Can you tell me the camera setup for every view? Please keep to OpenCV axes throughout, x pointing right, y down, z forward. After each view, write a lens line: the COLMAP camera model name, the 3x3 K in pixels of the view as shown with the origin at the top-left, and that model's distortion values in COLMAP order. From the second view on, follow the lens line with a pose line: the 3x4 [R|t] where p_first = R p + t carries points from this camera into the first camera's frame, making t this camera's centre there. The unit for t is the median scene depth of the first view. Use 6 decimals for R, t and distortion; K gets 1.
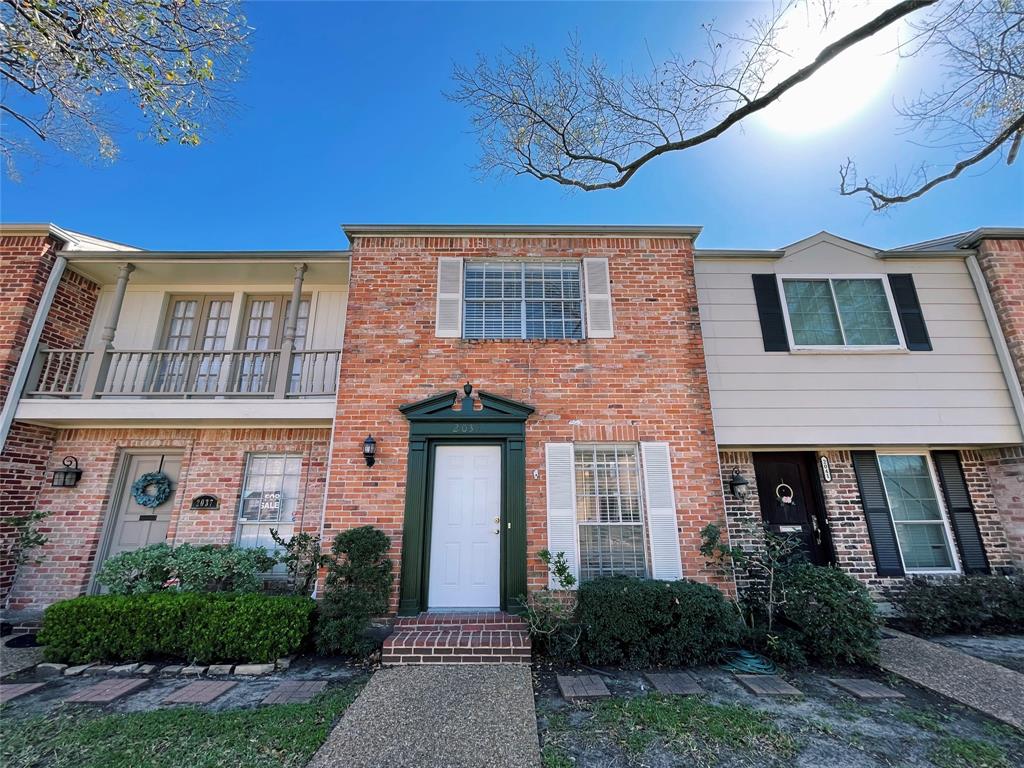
lens RADIAL K [[413.8, 0, 513.7], [0, 413.8, 383.3], [0, 0, 1]] dist [-0.011395, 0.000159]
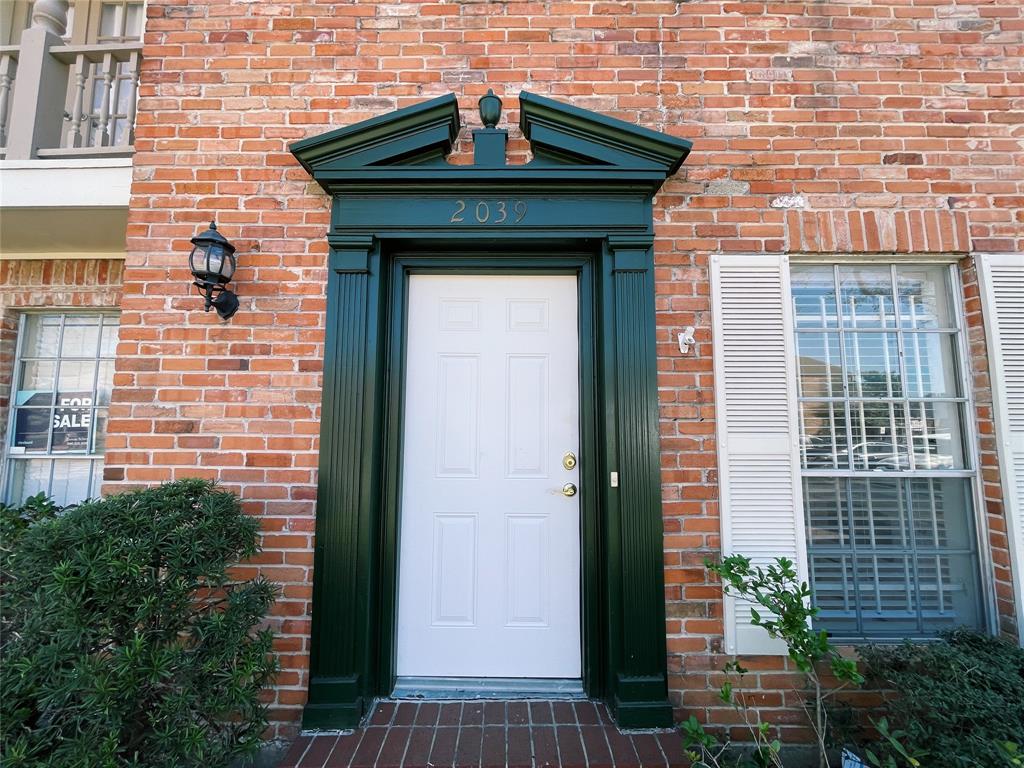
lens RADIAL K [[413.8, 0, 514.2], [0, 413.8, 382.3], [0, 0, 1]] dist [-0.011395, 0.000159]
pose [[0.999553, 0.005831, -0.029331, -0.077098], [-0.000564, 0.984306, 0.176468, 0.181350], [0.029900, -0.176372, 0.983869, 0.600077]]
